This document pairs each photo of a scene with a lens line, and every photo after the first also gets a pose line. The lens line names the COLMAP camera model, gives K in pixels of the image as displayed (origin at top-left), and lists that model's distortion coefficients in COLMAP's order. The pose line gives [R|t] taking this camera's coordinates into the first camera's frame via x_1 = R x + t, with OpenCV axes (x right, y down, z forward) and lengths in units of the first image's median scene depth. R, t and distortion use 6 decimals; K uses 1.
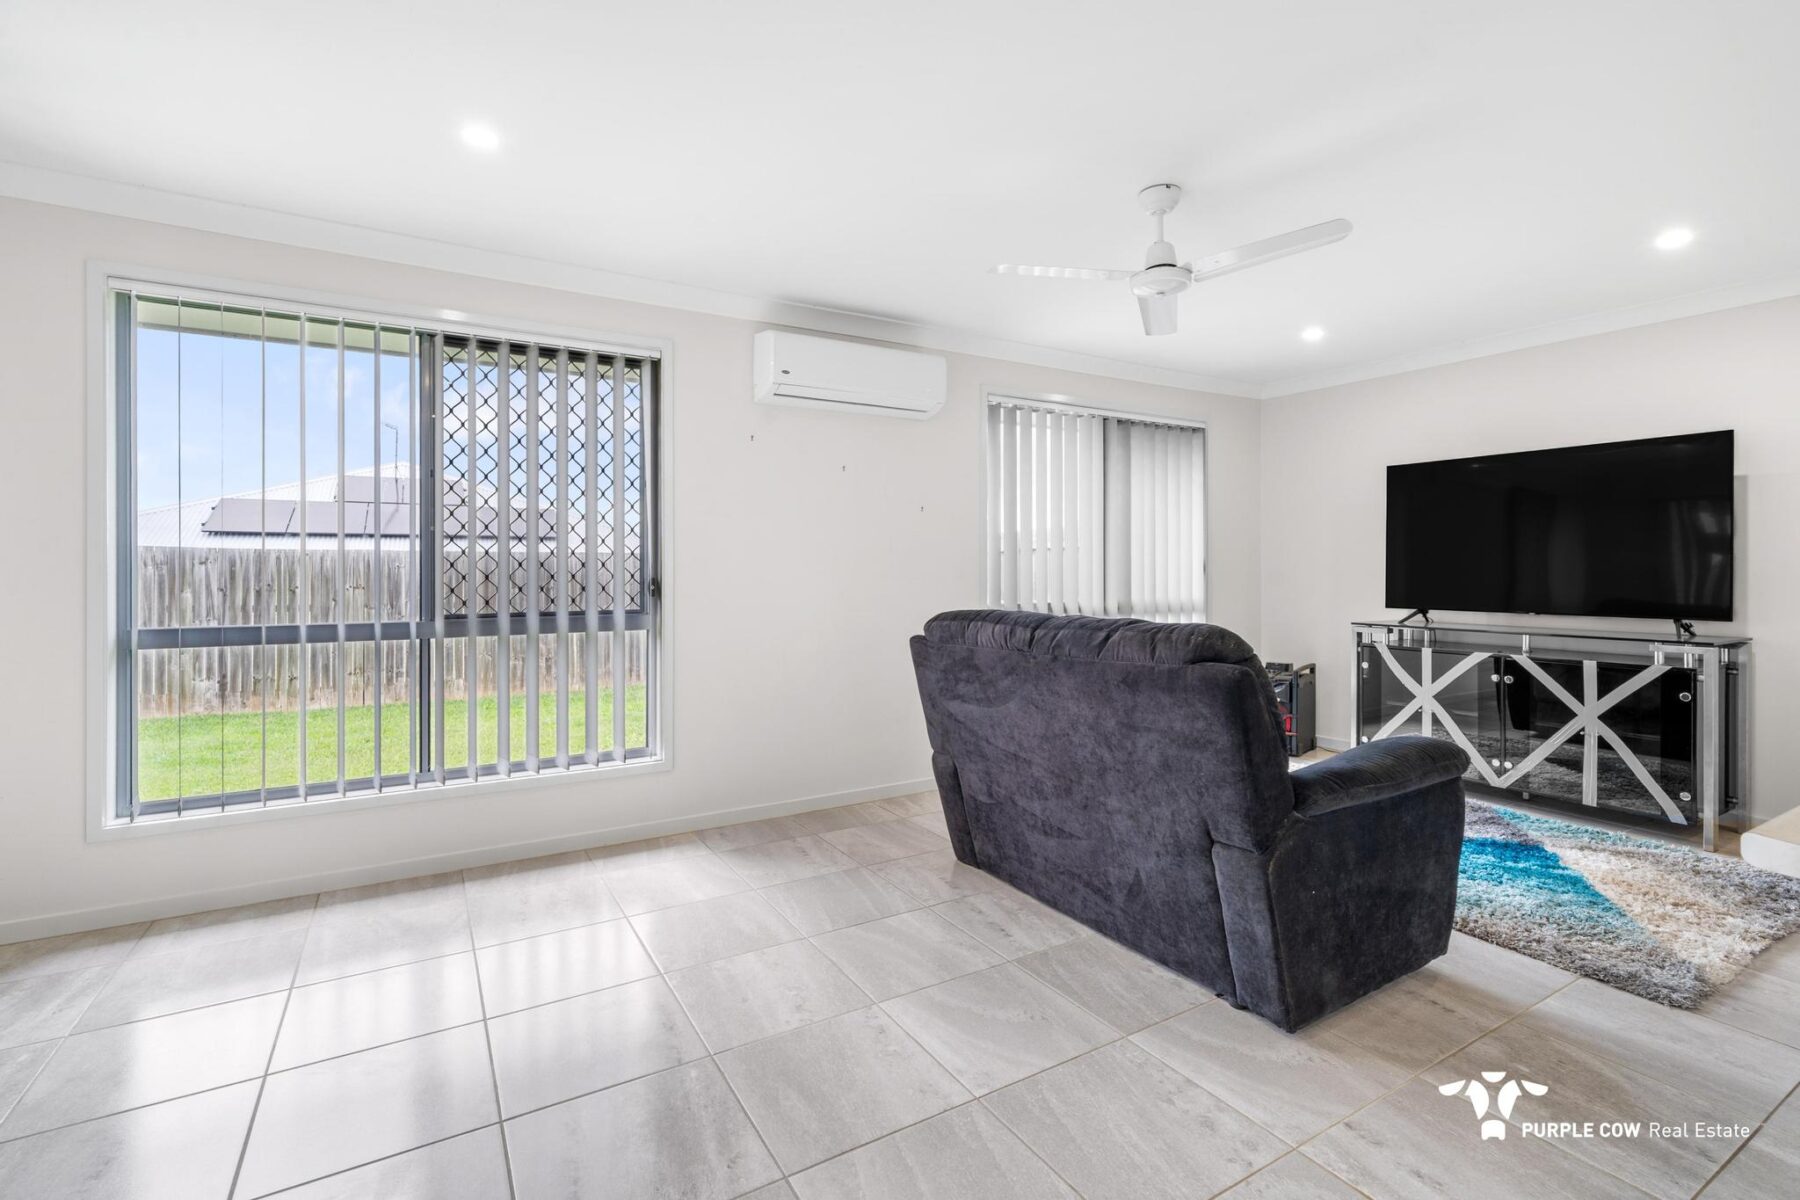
lens RADIAL K [[811.6, 0, 898.1], [0, 811.6, 559.5], [0, 0, 1]] dist [0.000283, 0.000046]
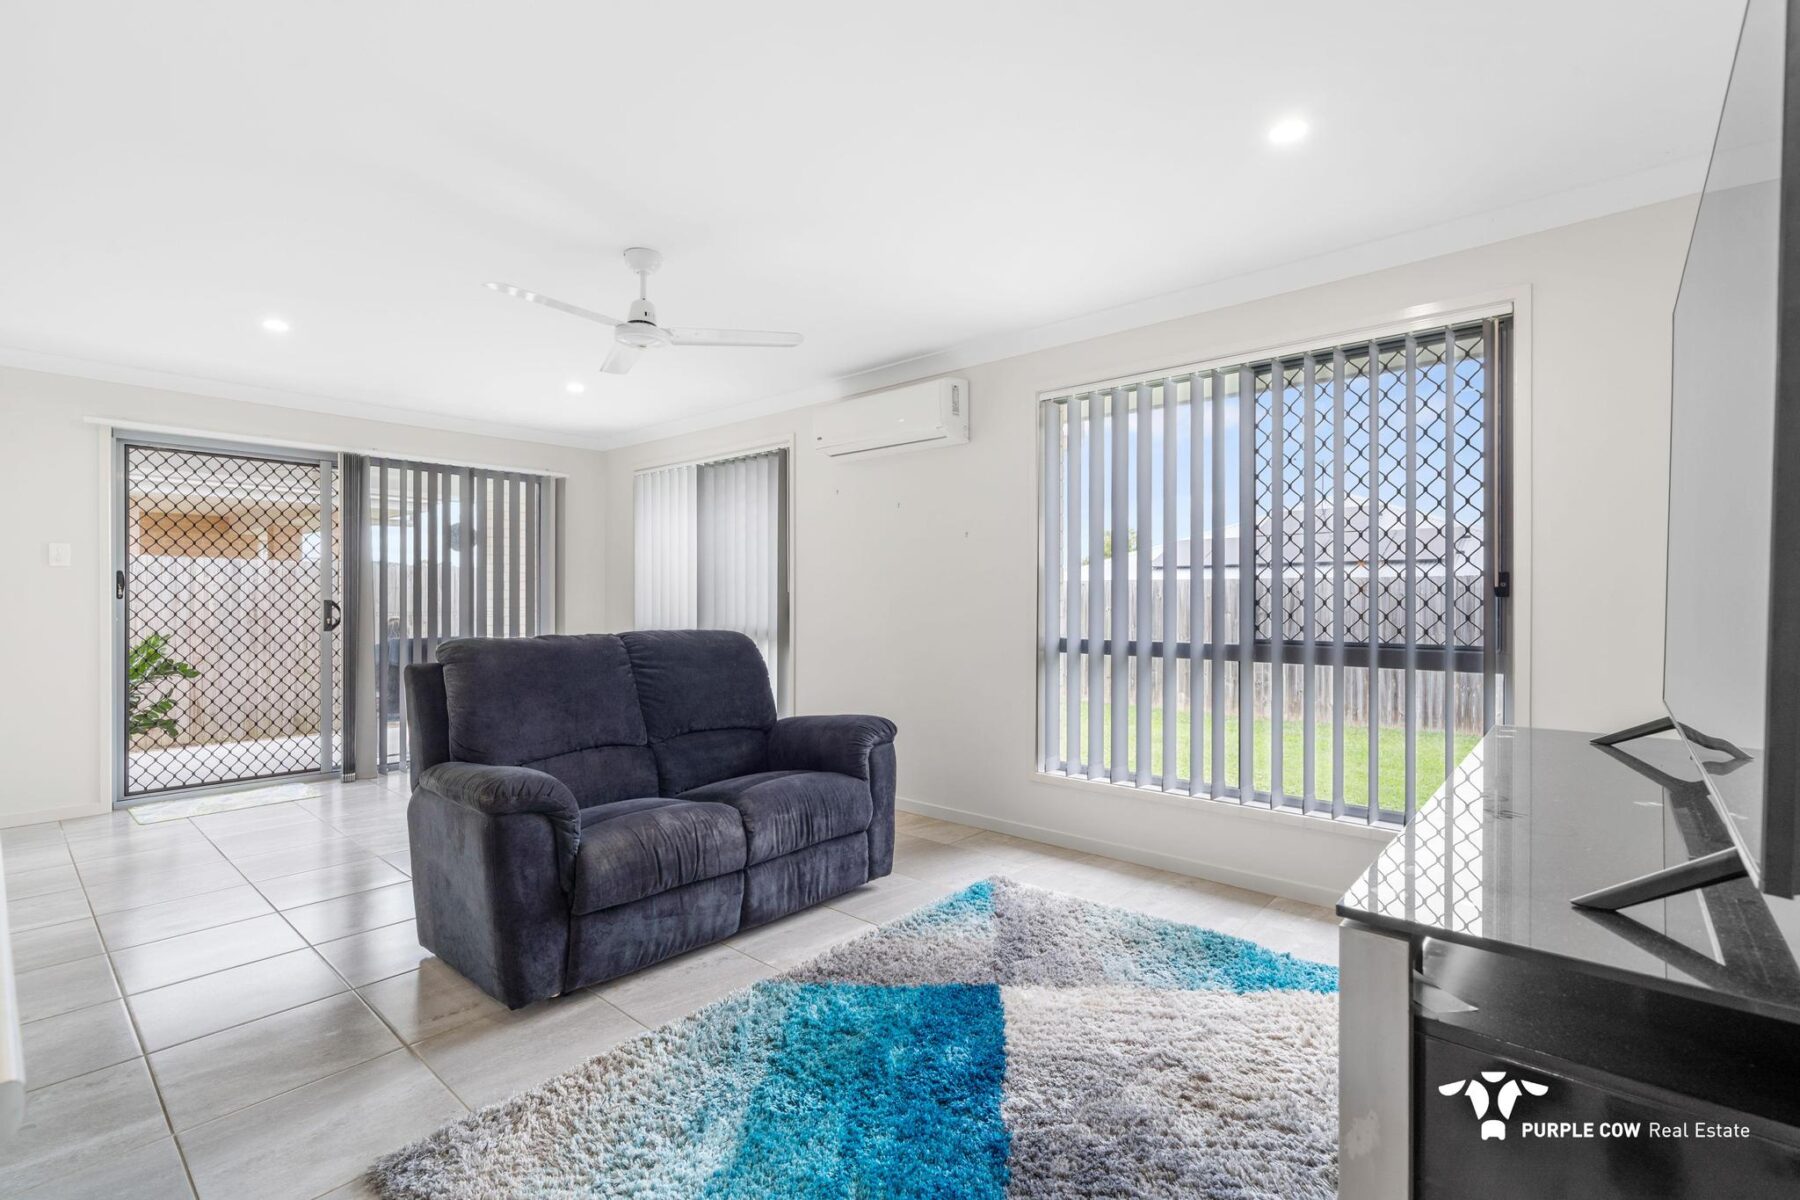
lens RADIAL K [[867.6, 0, 900.0], [0, 867.6, 600.0], [0, 0, 1]] dist [0.132039, 0.000003]
pose [[0.344056, 0.010009, -0.938896, 0.337095], [0.005350, 0.999906, 0.012620, 0.001509], [0.938934, -0.009365, 0.343971, 0.193887]]
